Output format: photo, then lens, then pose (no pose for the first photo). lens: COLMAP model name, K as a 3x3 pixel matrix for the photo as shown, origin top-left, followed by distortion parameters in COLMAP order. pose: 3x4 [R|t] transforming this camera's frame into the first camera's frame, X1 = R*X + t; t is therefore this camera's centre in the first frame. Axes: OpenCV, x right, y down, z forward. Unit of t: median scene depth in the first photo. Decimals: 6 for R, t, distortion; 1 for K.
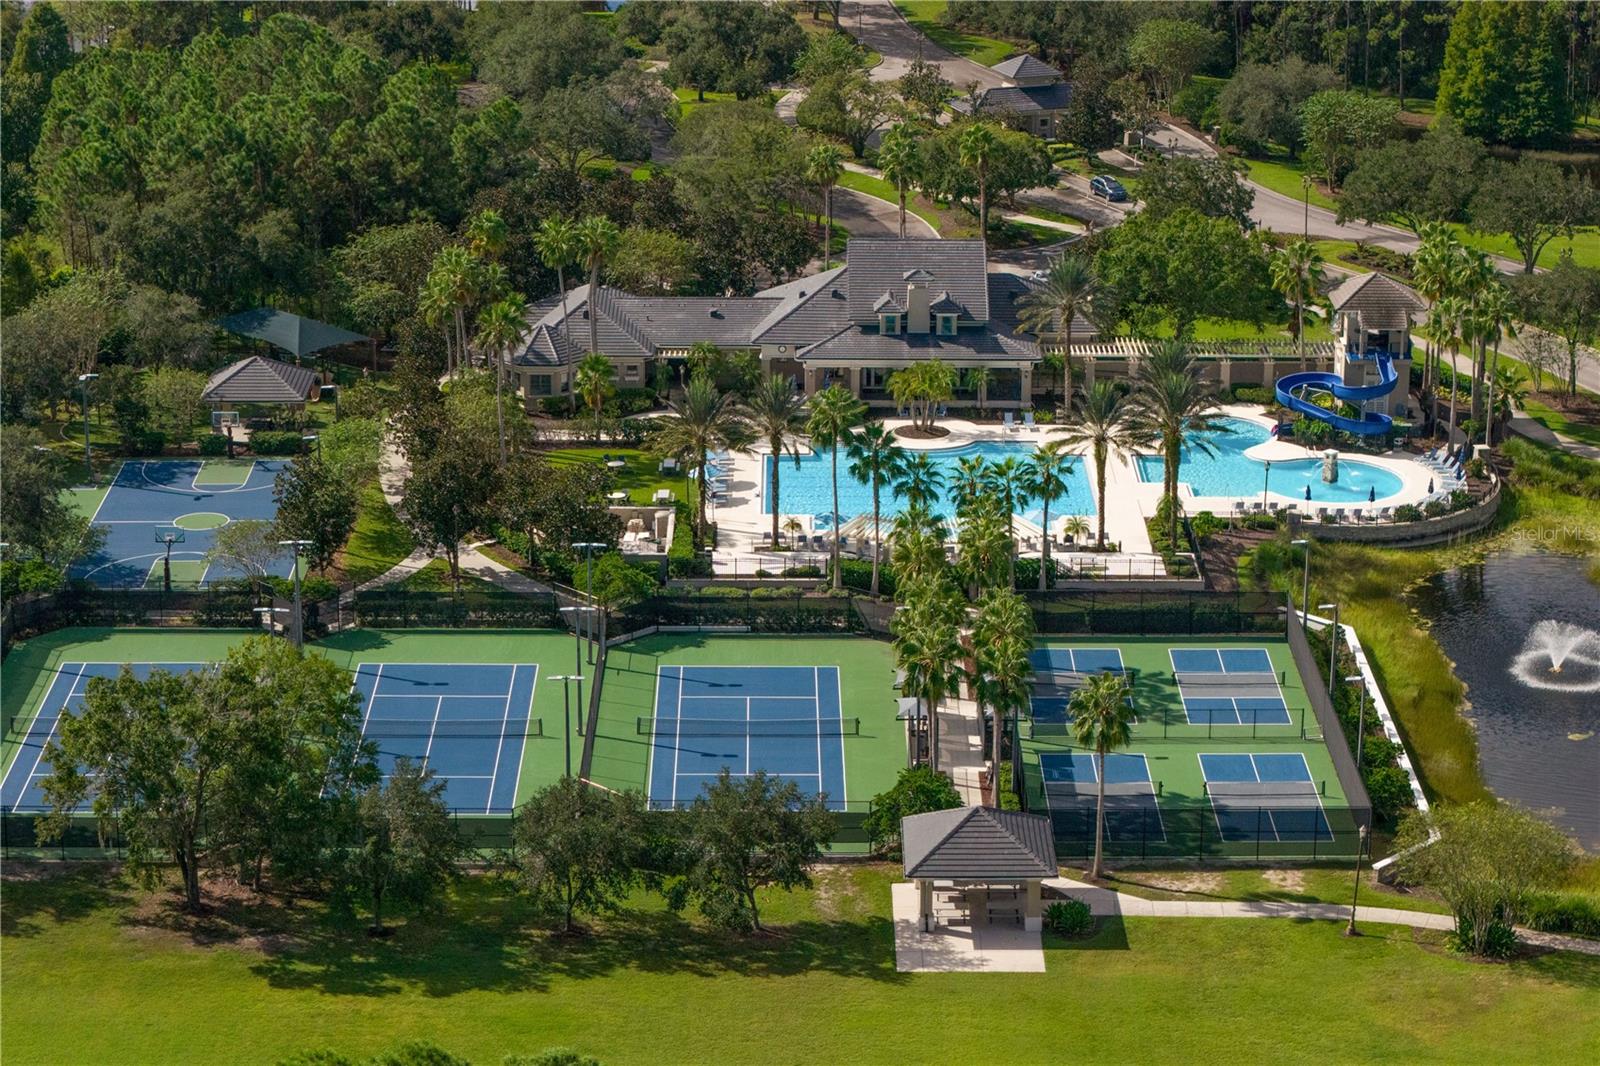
lens RADIAL K [[3795.2, 0, 800.0], [0, 3795.2, 533.0], [0, 0, 1]] dist [-0.287889, 1.770482]
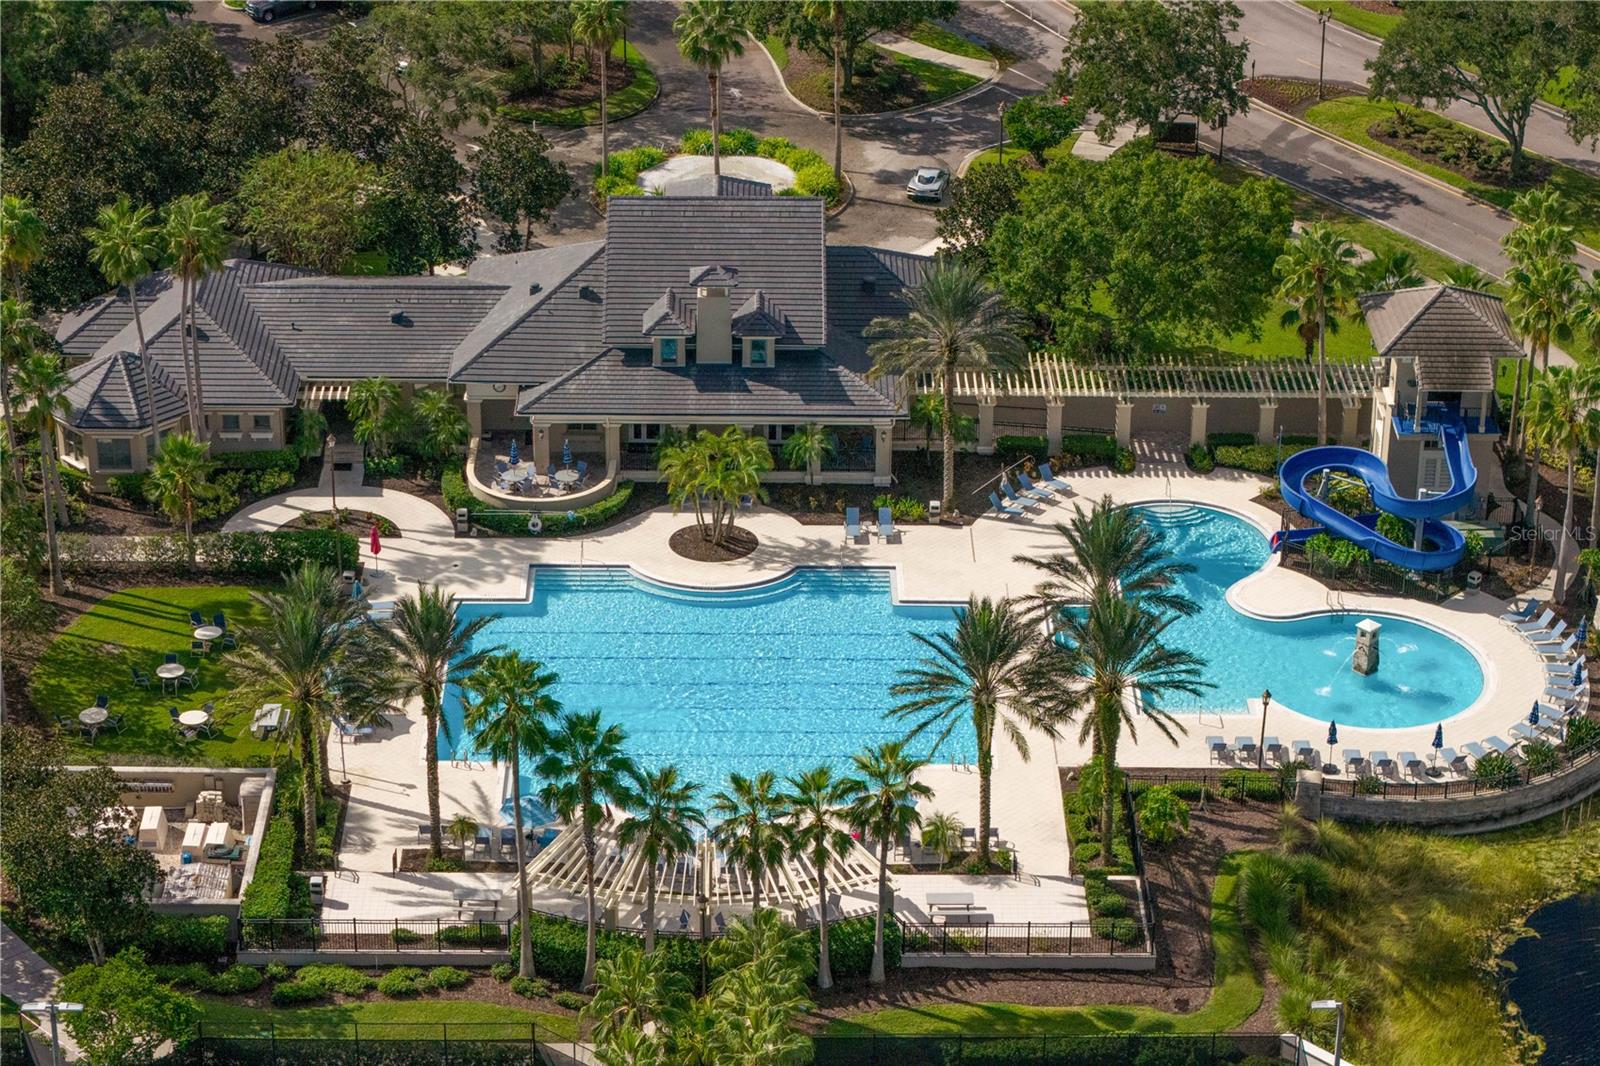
lens RADIAL K [[3795.2, 0, 800.0], [0, 3795.2, 533.0], [0, 0, 1]] dist [-0.287889, 1.770482]
pose [[0.999943, 0.003262, 0.010214, 0.041599], [-0.004783, 0.988271, 0.152638, -0.128658], [-0.009596, -0.152678, 0.988229, 0.394529]]
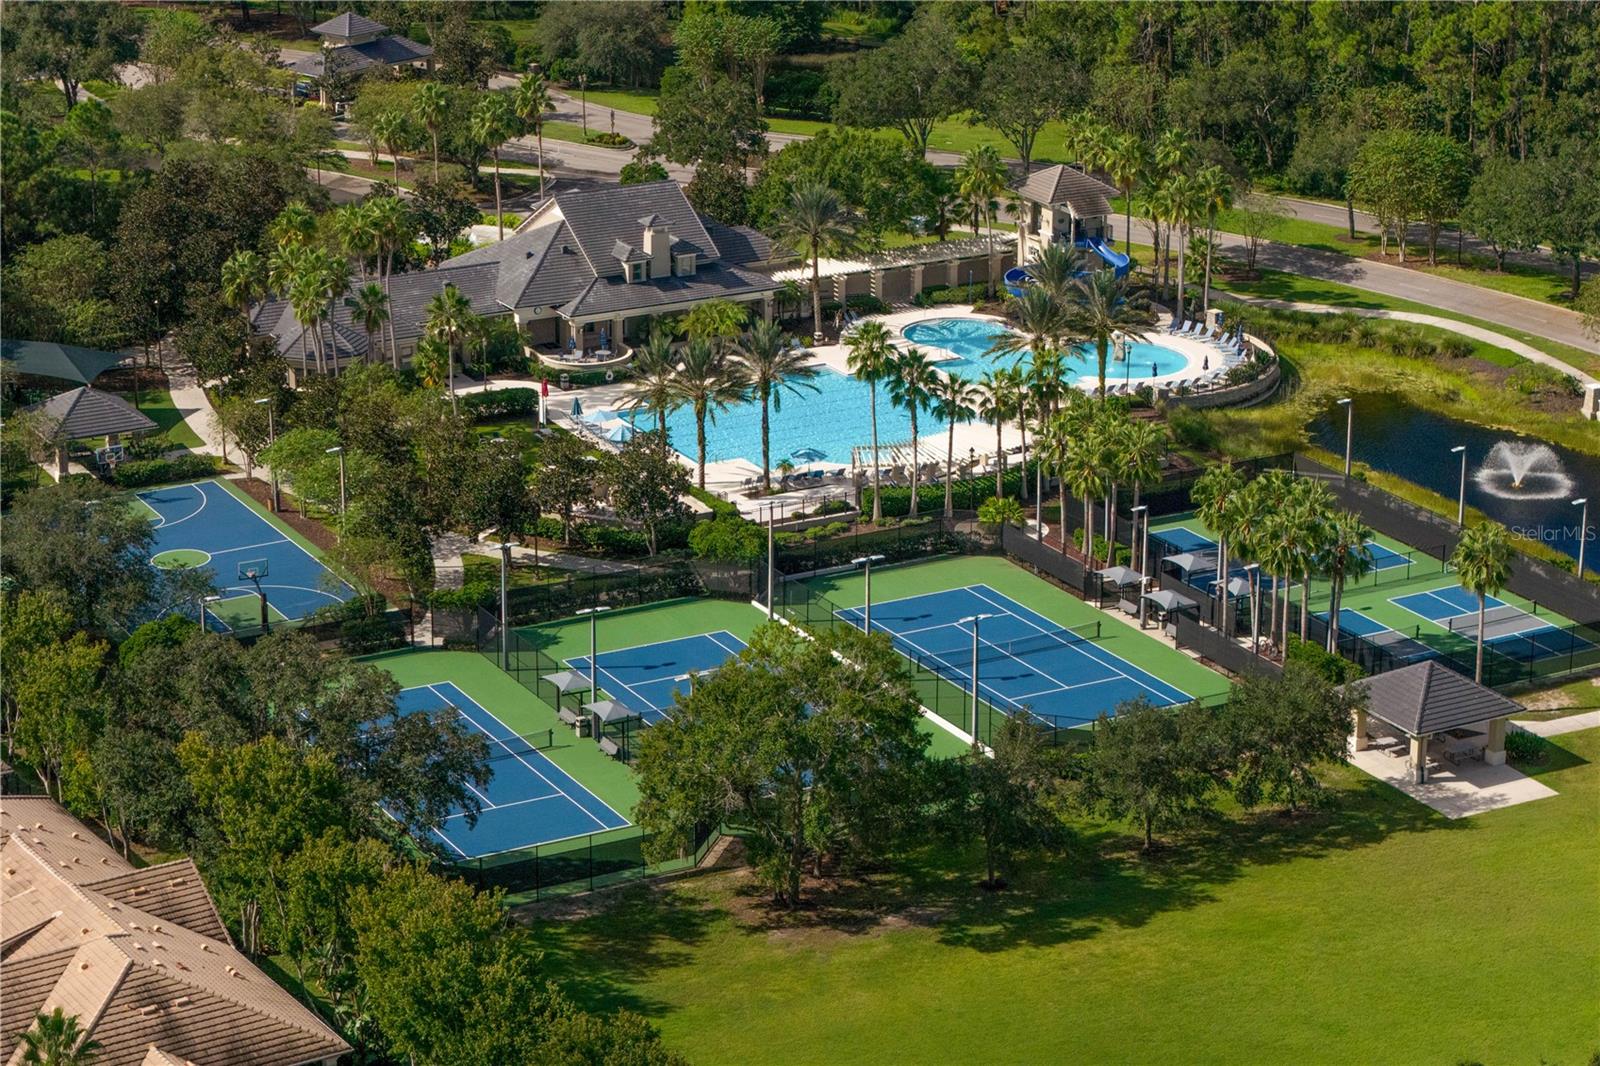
lens RADIAL K [[3795.2, 0, 800.0], [0, 3795.2, 533.0], [0, 0, 1]] dist [-0.287889, 1.770482]
pose [[0.878012, -0.155418, 0.452703, -0.429570], [0.148670, 0.987586, 0.050706, -0.032938], [-0.454964, 0.022783, 0.890218, 0.088474]]
